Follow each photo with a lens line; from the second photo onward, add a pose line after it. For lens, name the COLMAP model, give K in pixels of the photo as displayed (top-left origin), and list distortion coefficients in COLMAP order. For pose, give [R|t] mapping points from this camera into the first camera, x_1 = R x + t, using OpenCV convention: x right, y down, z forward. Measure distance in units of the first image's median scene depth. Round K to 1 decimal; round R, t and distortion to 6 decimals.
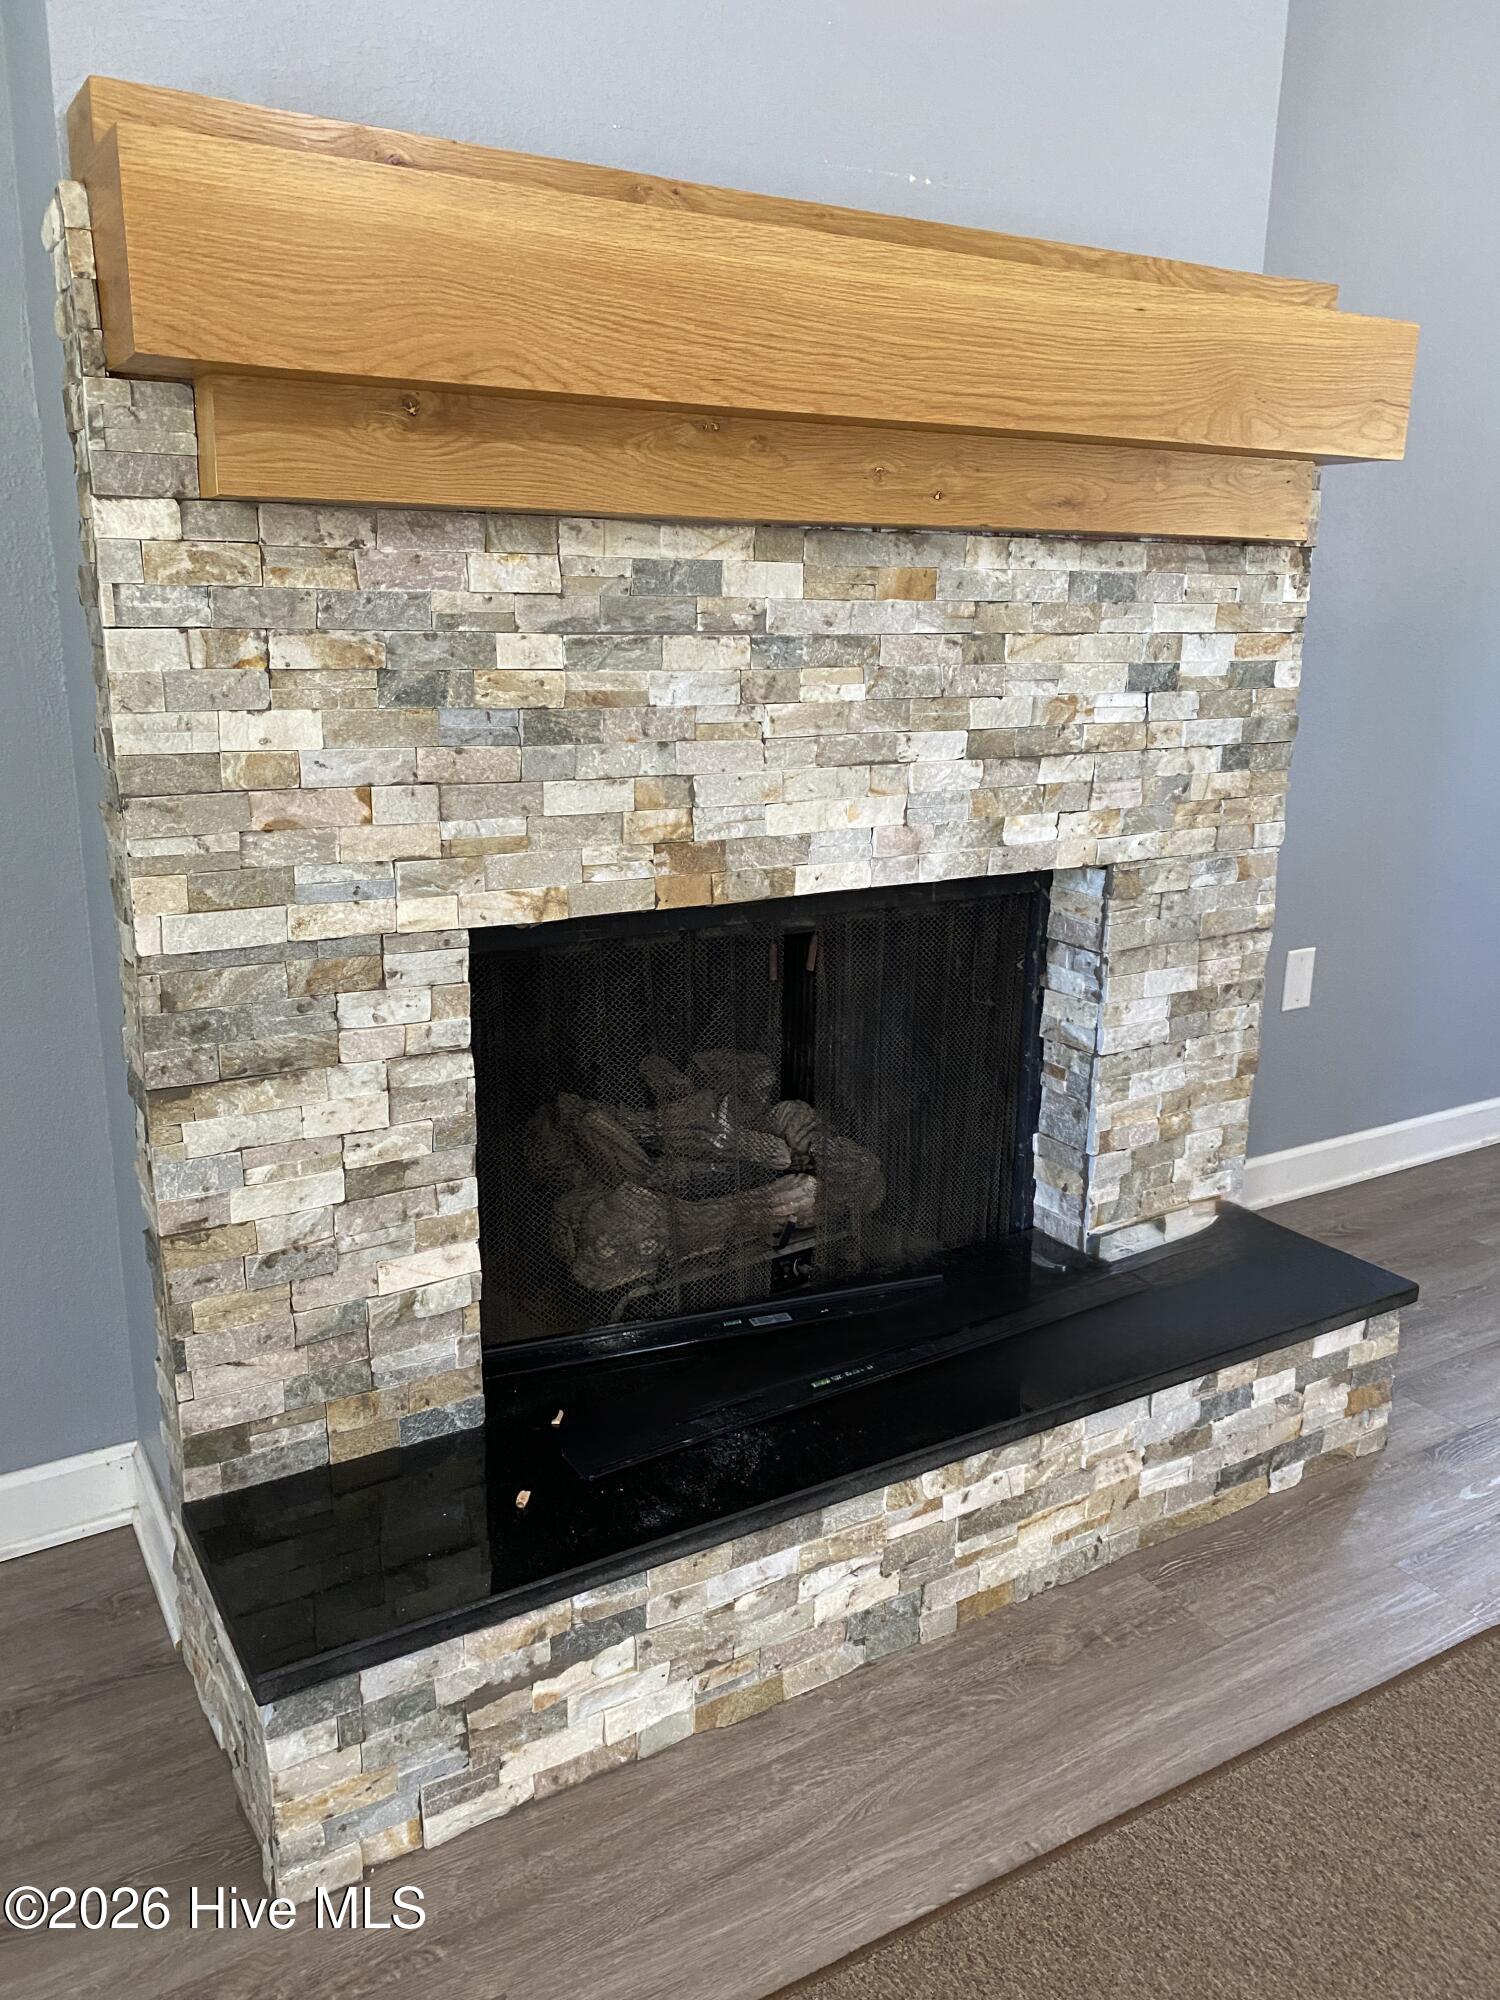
lens RADIAL K [[1527.5, 0, 748.5], [0, 1527.5, 994.0], [0, 0, 1]] dist [0.049165, -0.037467]
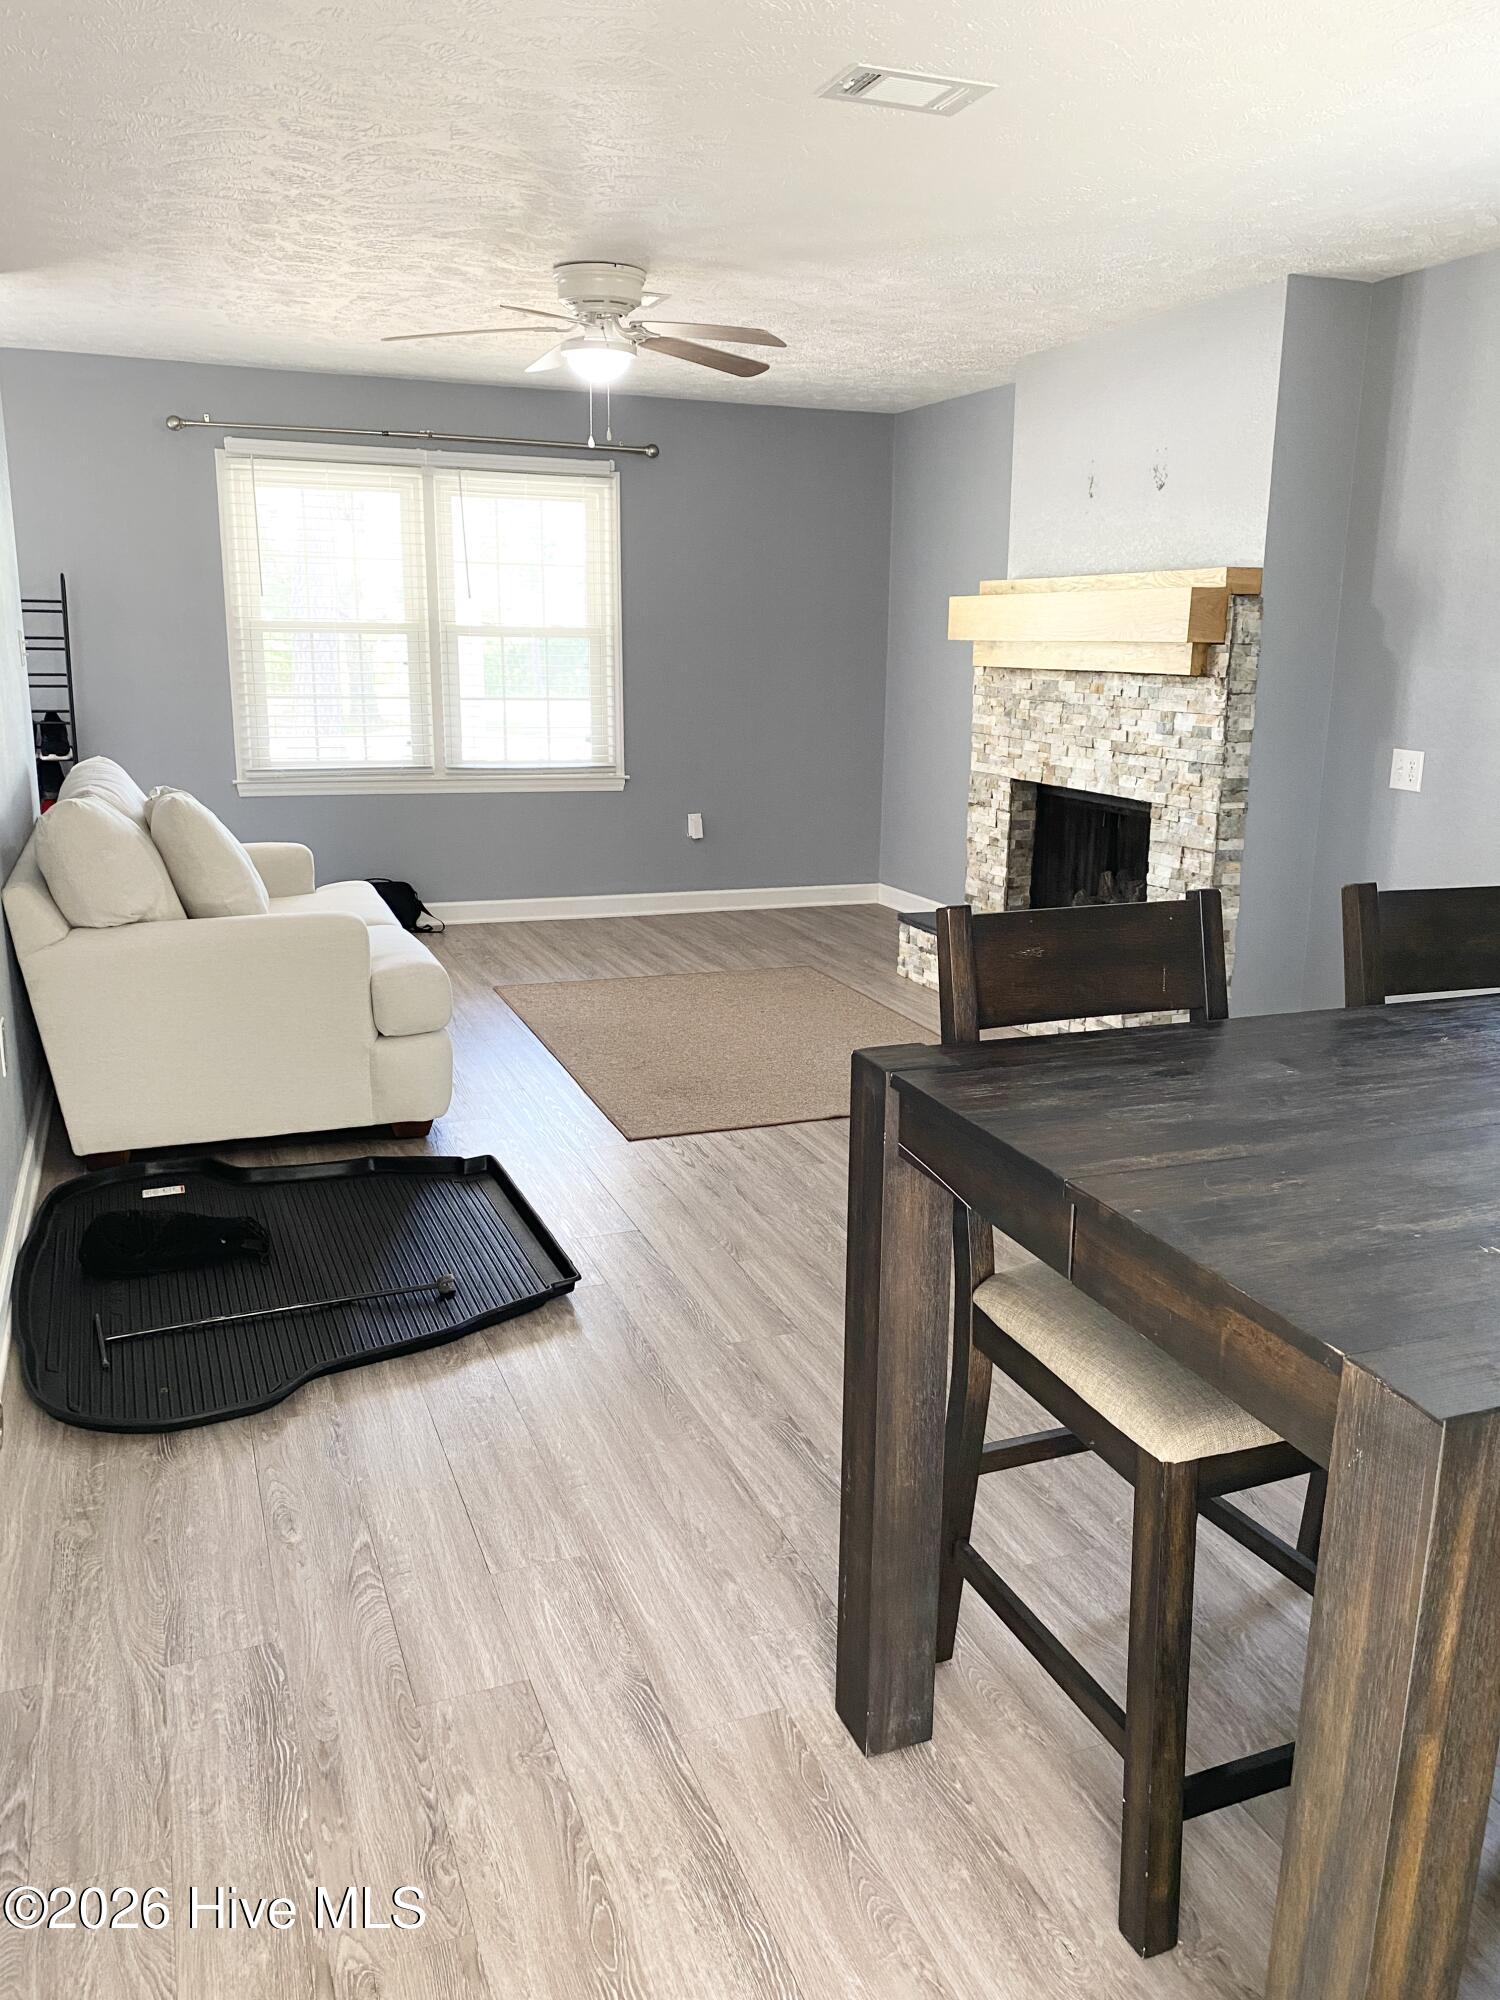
lens RADIAL K [[1527.5, 0, 751.2], [0, 1527.5, 1002.0], [0, 0, 1]] dist [0.049165, -0.037467]
pose [[-0.169057, 0.217483, -0.961312, 3.466848], [-0.259170, 0.931217, 0.256253, -0.312472], [0.950921, 0.292465, -0.101064, 0.903966]]
